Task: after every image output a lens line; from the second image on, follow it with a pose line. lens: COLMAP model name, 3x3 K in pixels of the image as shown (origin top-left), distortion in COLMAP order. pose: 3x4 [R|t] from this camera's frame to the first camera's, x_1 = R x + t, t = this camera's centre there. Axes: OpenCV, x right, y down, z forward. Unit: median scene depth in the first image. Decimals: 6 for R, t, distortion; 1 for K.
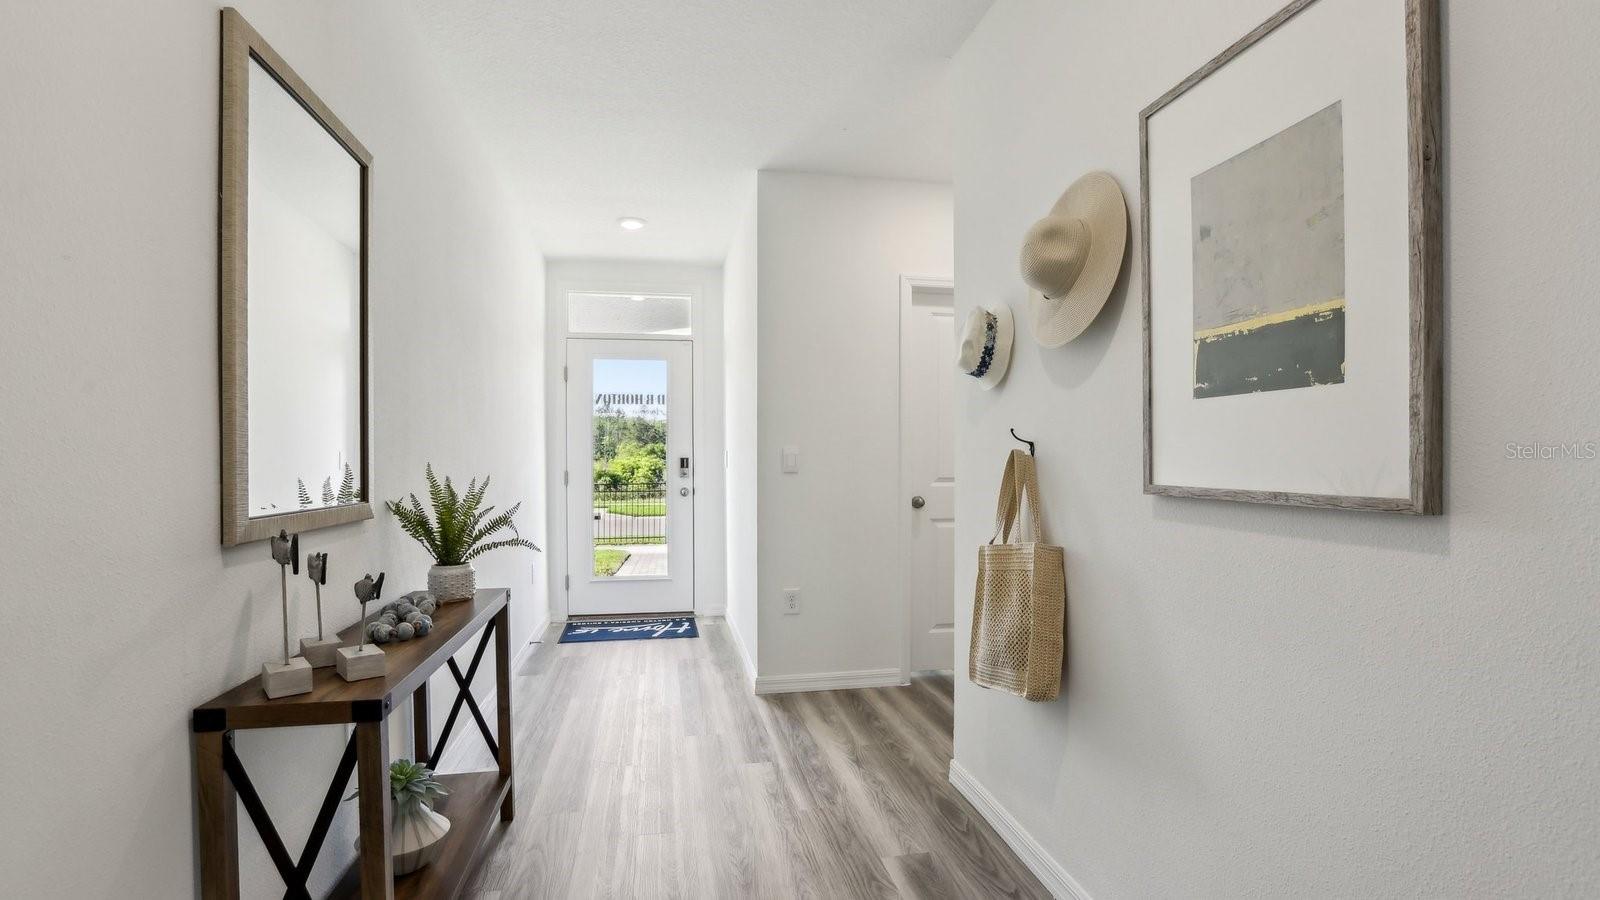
lens RADIAL K [[757.2, 0, 802.3], [0, 757.2, 464.8], [0, 0, 1]] dist [-0.044330, 0.018077]
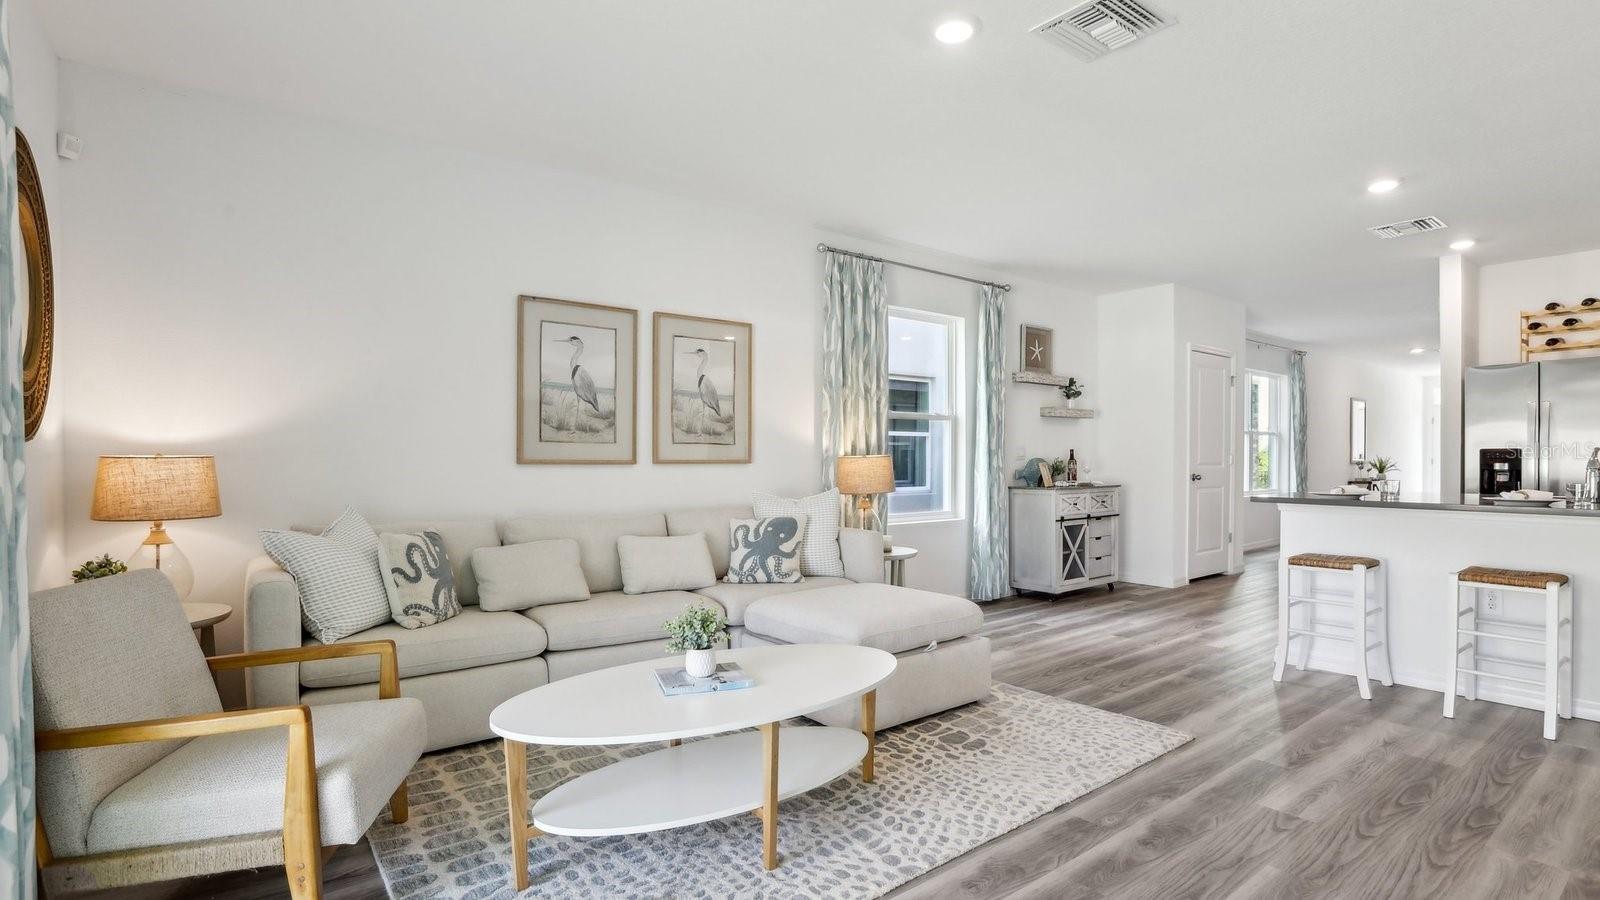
lens RADIAL K [[757.2, 0, 799.3], [0, 757.2, 462.5], [0, 0, 1]] dist [-0.044330, 0.018077]
pose [[0.450503, 0.016606, -0.892620, 2.235240], [-0.014250, 0.999833, 0.011409, 0.053656], [0.892661, 0.007580, 0.450664, -4.775840]]
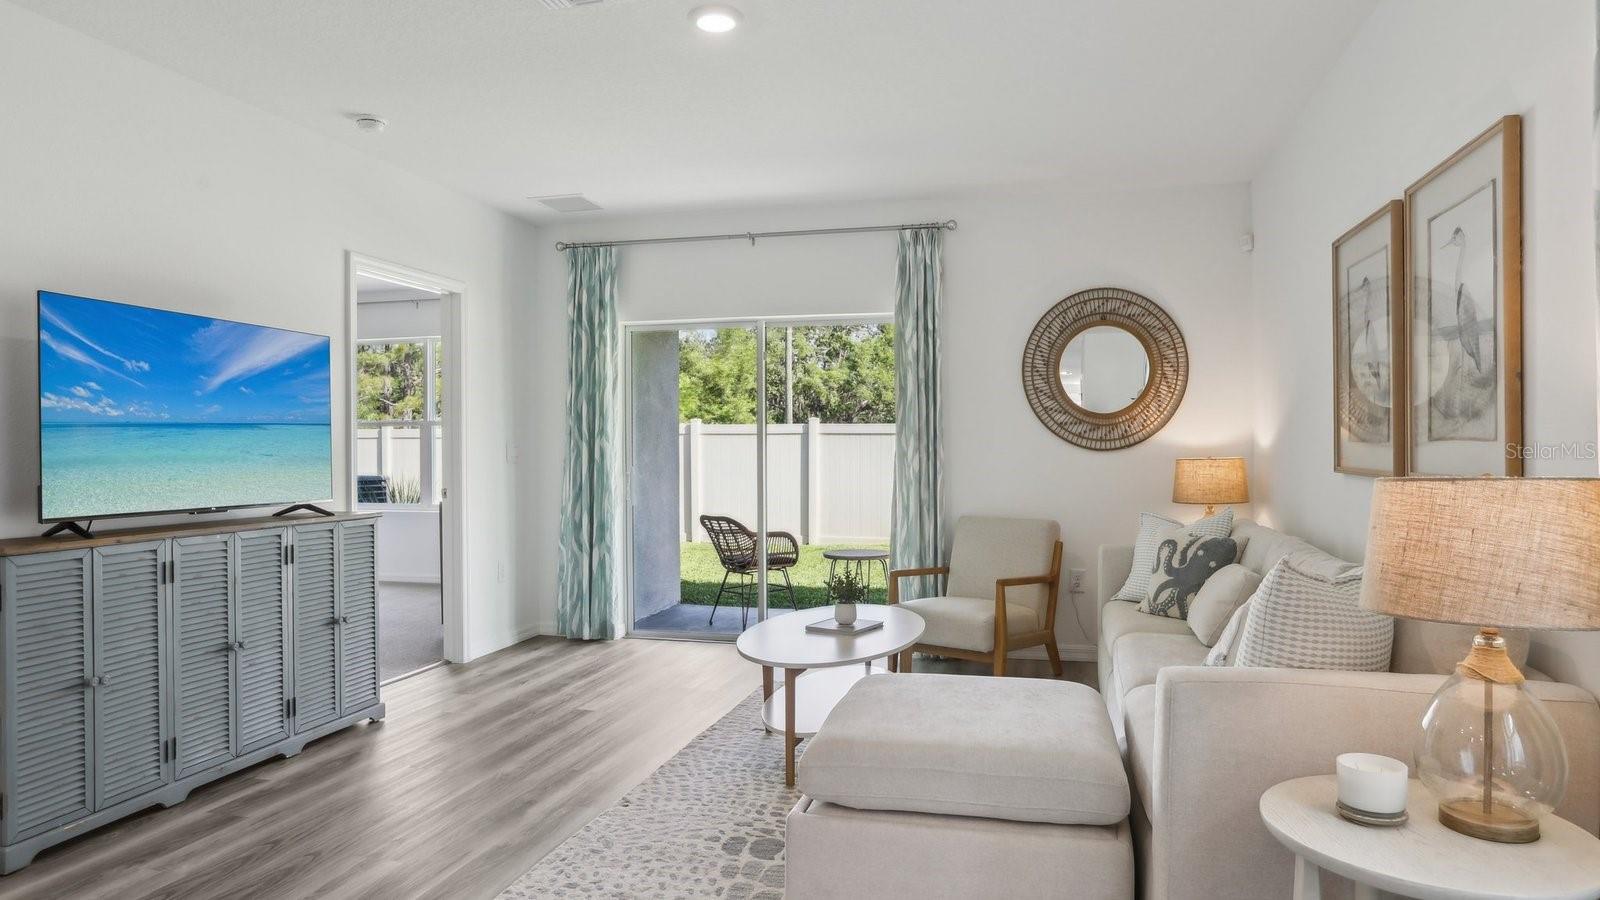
lens RADIAL K [[971.6, 0, 831.3], [0, 971.6, 442.2], [0, 0, 1]] dist [-0.036938, 0.006221]
pose [[-0.912865, 0.018176, 0.407857, 0.648997], [0.019292, 0.999813, -0.001376, 0.023541], [-0.407805, 0.006612, -0.913045, -2.894987]]
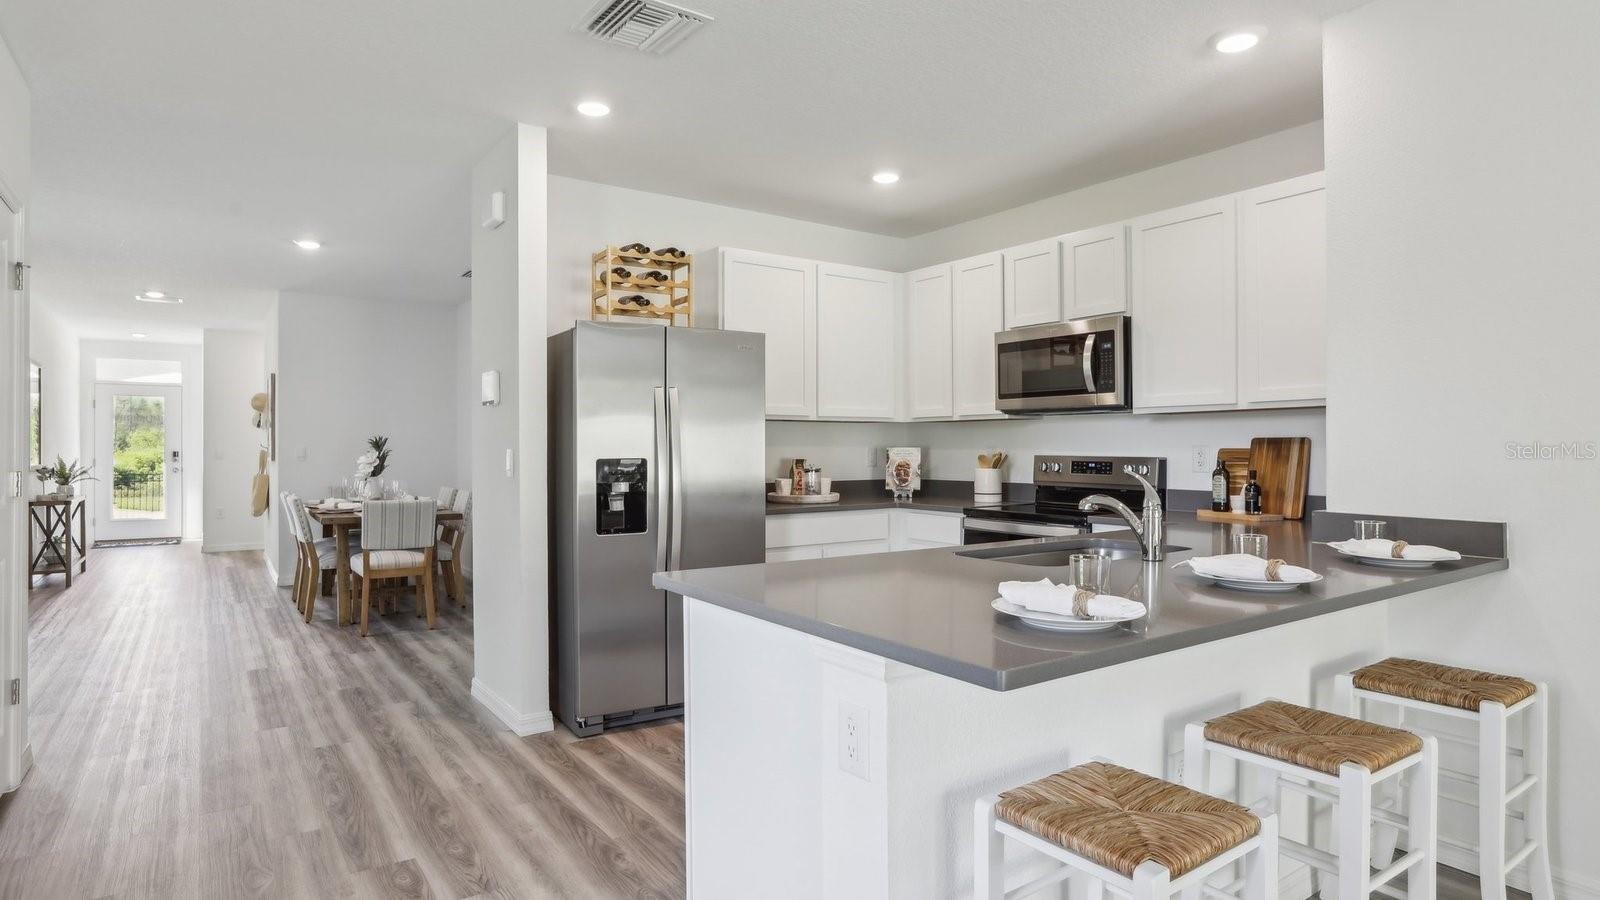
lens RADIAL K [[870.0, 0, 805.8], [0, 870.0, 453.5], [0, 0, 1]] dist [-0.036534, 0.008400]
pose [[0.908972, 0.006996, 0.416799, 0.876652], [-0.004254, 0.999963, -0.007508, 0.009908], [-0.416836, 0.005052, 0.908968, -3.548284]]
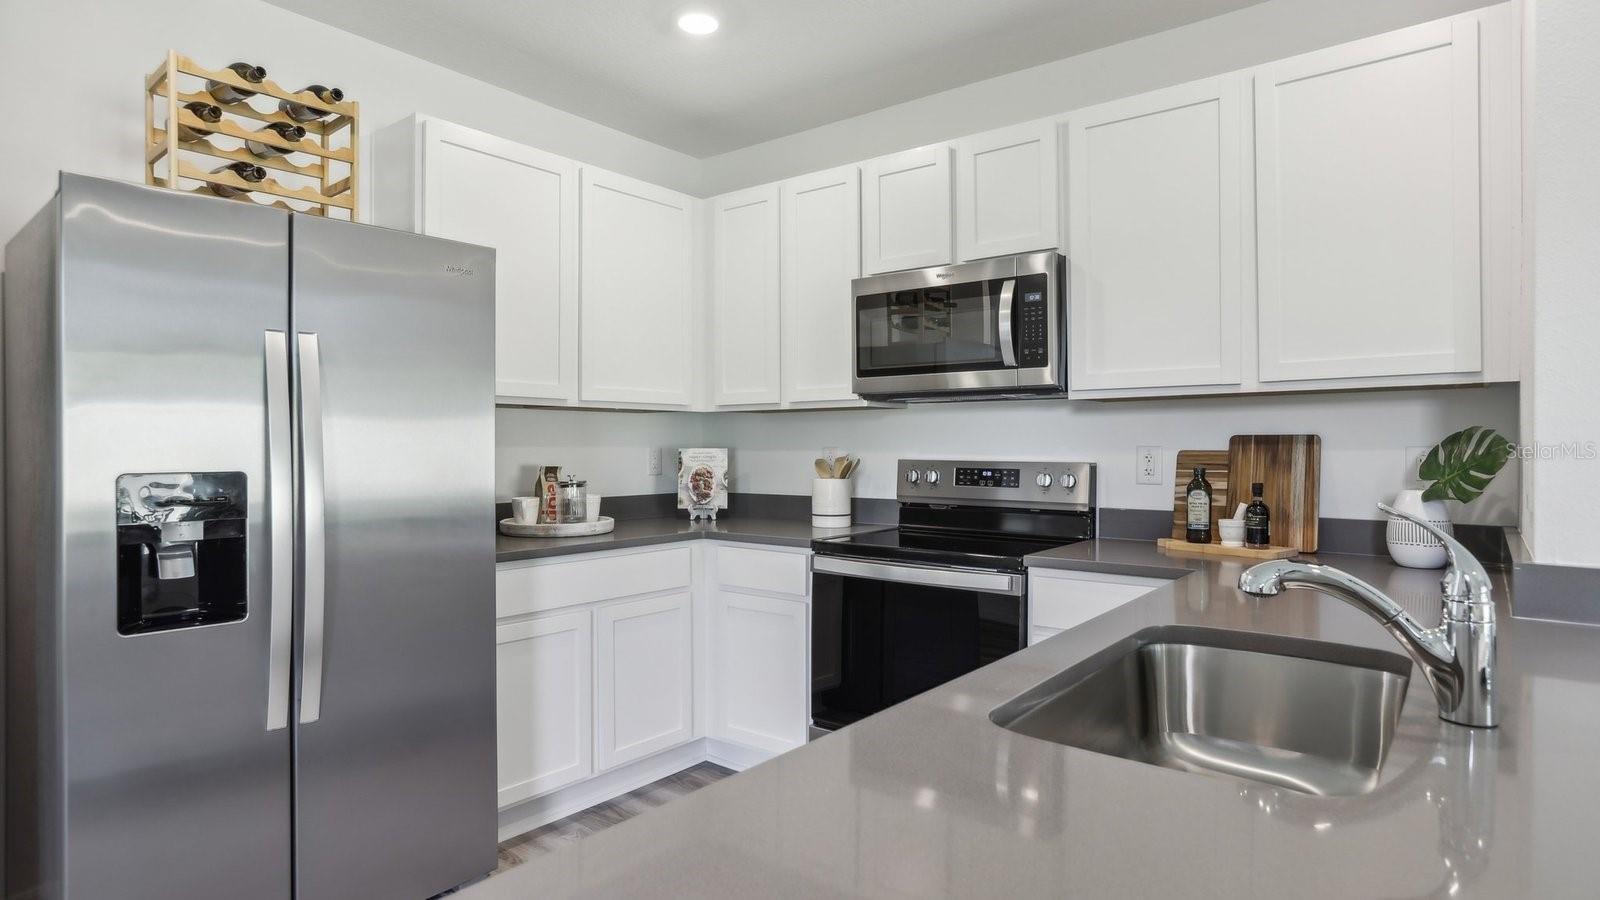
lens RADIAL K [[870.0, 0, 801.3], [0, 870.0, 444.4], [0, 0, 1]] dist [-0.036534, 0.008400]
pose [[0.748596, 0.012027, 0.662917, 1.138812], [-0.000510, 0.999846, -0.017564, -0.002935], [-0.663026, 0.012810, 0.748487, -2.893542]]
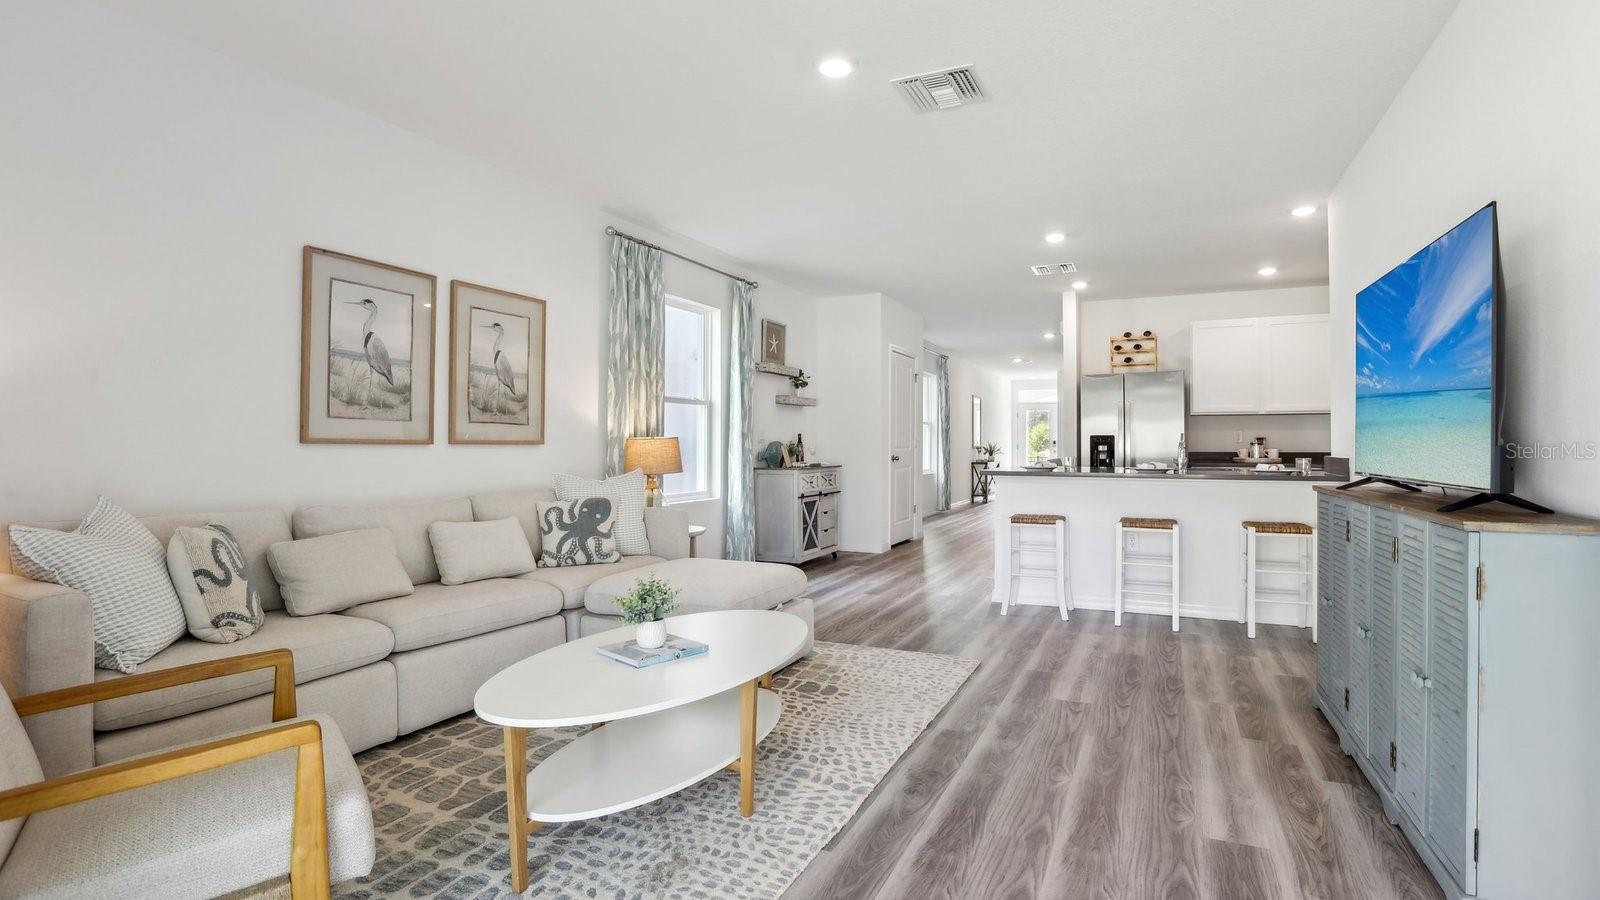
lens RADIAL K [[757.2, 0, 799.9], [0, 757.2, 427.8], [0, 0, 1]] dist [-0.044330, 0.018077]
pose [[0.802080, -0.001445, -0.597215, 2.064268], [-0.016431, 0.999565, -0.024486, 0.073912], [0.596991, 0.029453, 0.801707, -5.131215]]
